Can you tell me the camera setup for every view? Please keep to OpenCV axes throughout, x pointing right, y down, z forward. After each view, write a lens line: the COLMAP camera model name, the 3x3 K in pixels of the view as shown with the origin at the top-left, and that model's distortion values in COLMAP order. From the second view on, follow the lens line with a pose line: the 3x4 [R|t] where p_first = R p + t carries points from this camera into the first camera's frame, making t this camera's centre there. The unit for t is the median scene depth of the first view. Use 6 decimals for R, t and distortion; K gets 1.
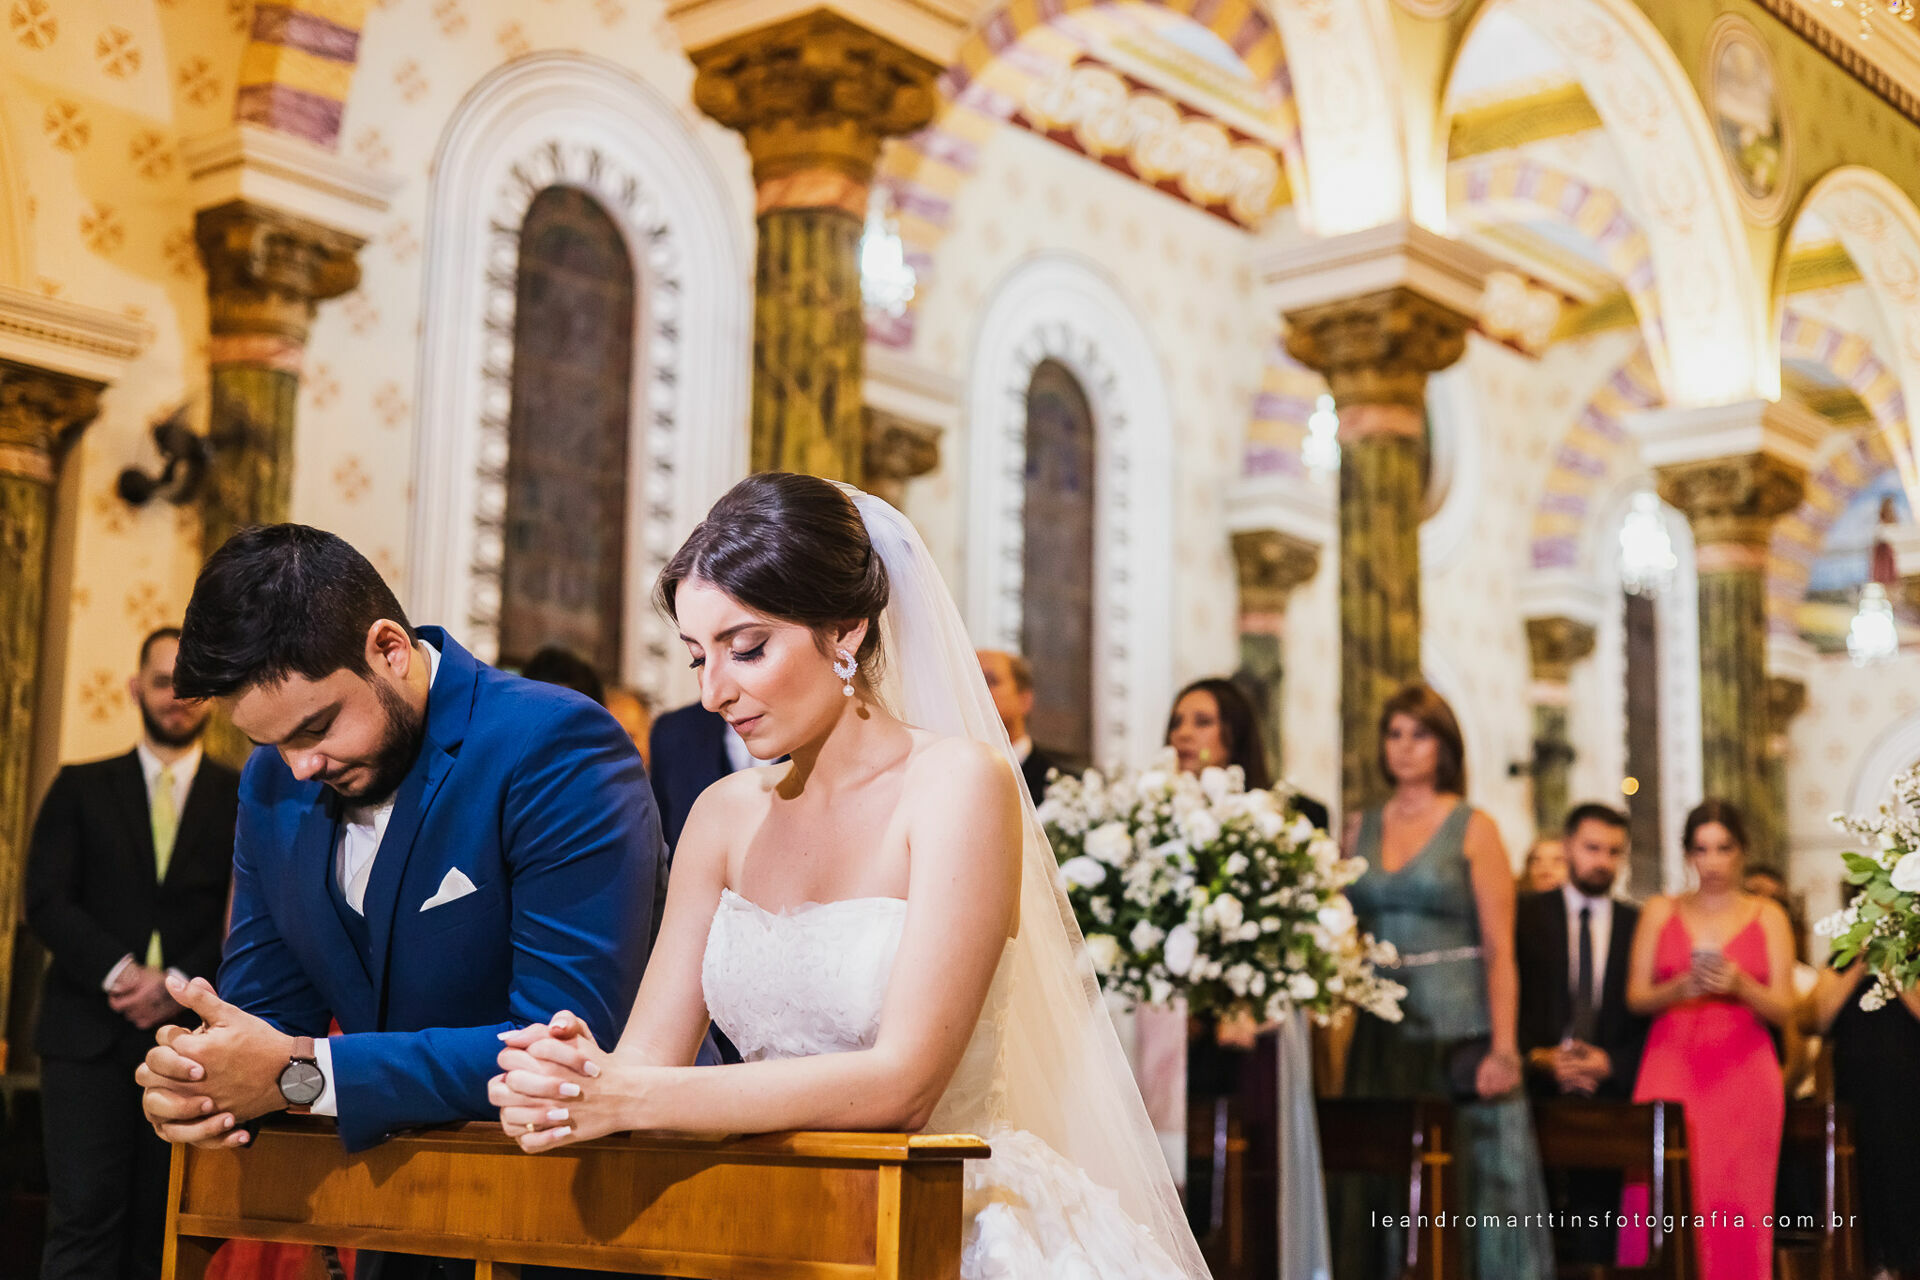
lens RADIAL K [[2681.2, 0, 960.0], [0, 2681.2, 640.0], [0, 0, 1]] dist [0.014053, -0.003241]
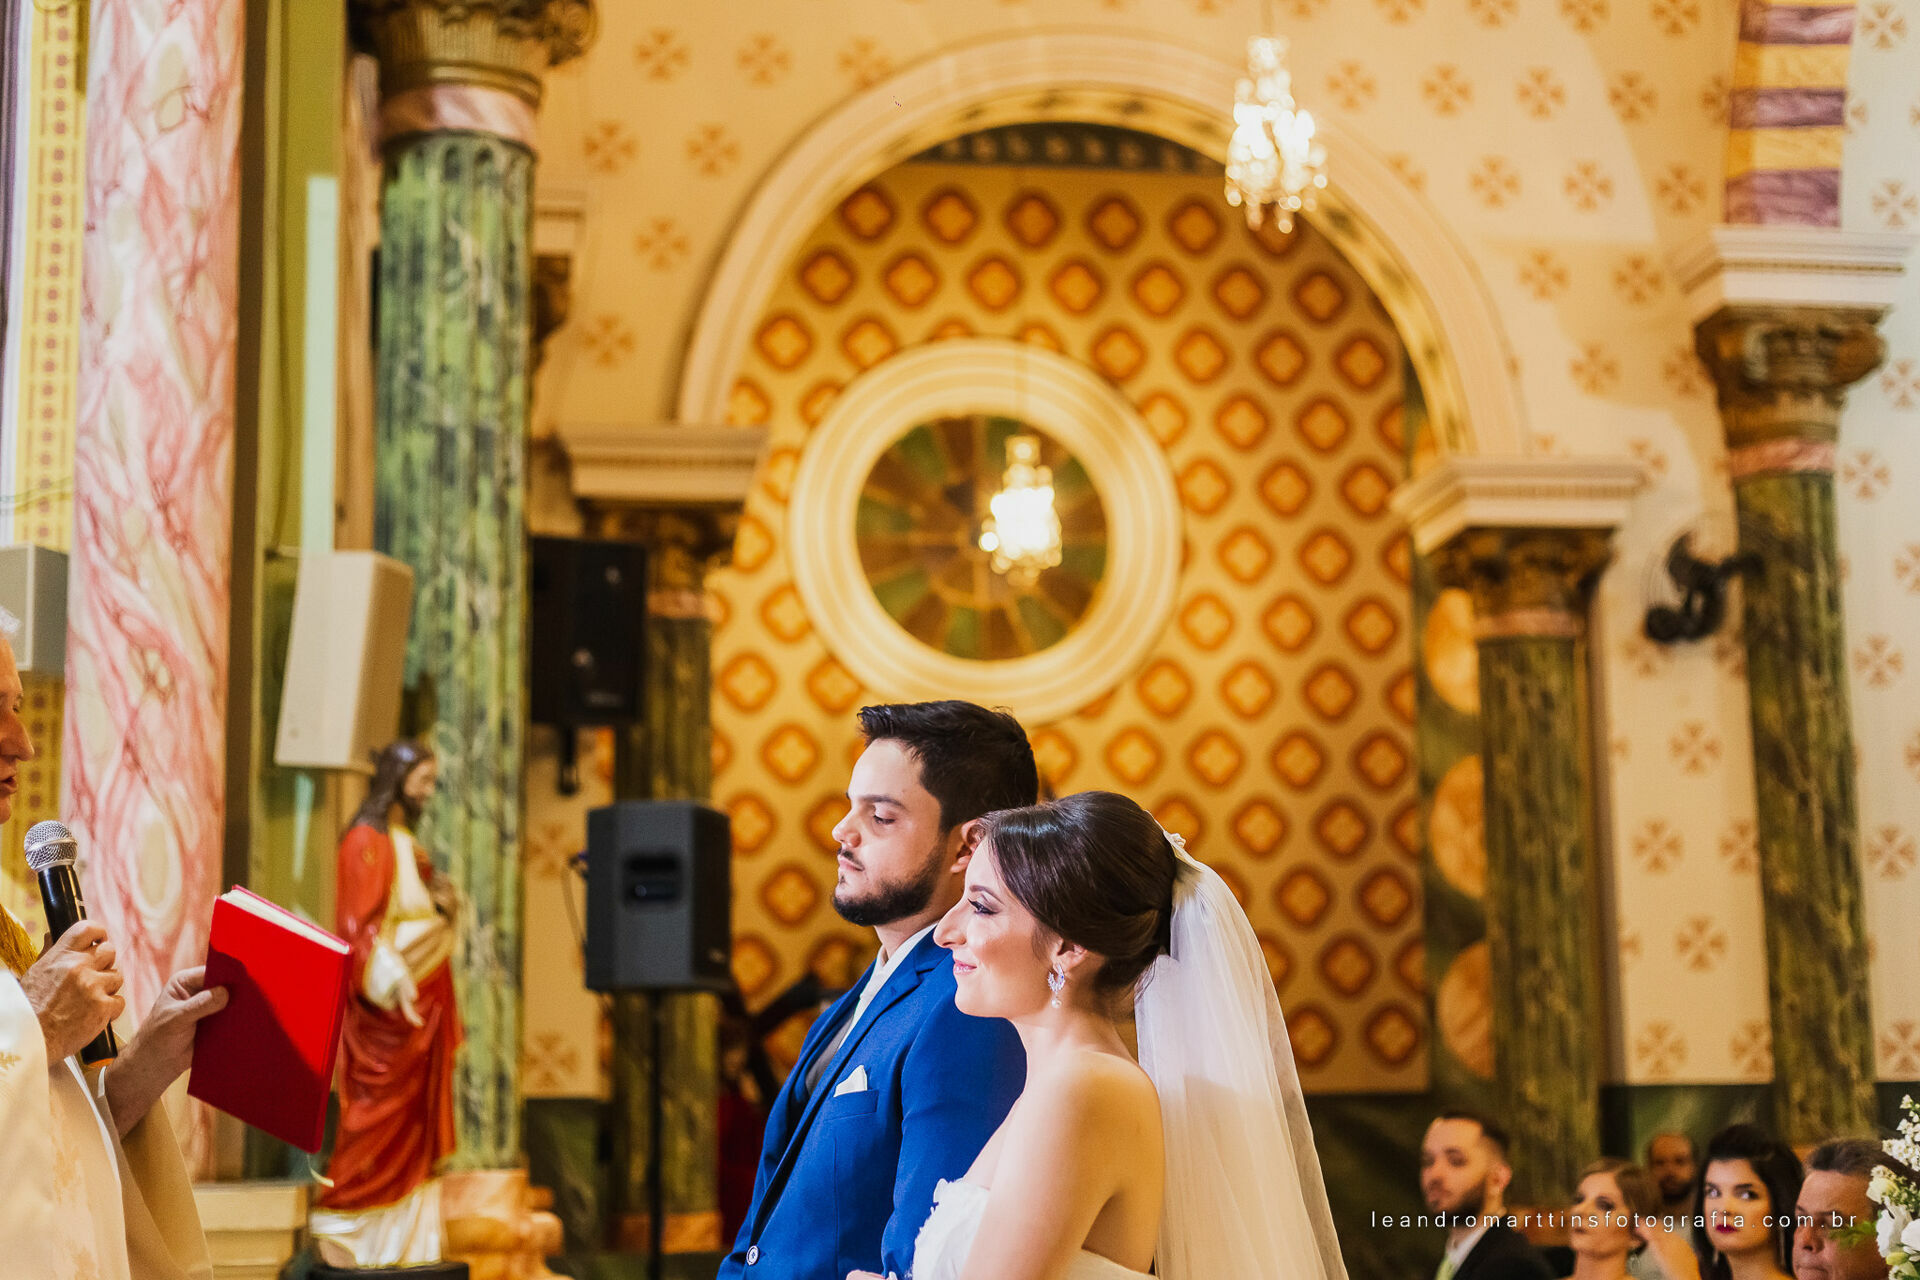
lens RADIAL K [[2681.2, 0, 960.0], [0, 2681.2, 640.0], [0, 0, 1]] dist [0.014053, -0.003241]
pose [[0.727163, -0.140841, -0.671862, 0.152075], [0.140338, 0.988556, -0.055340, -0.032798], [0.671967, -0.054047, 0.738606, 0.113843]]
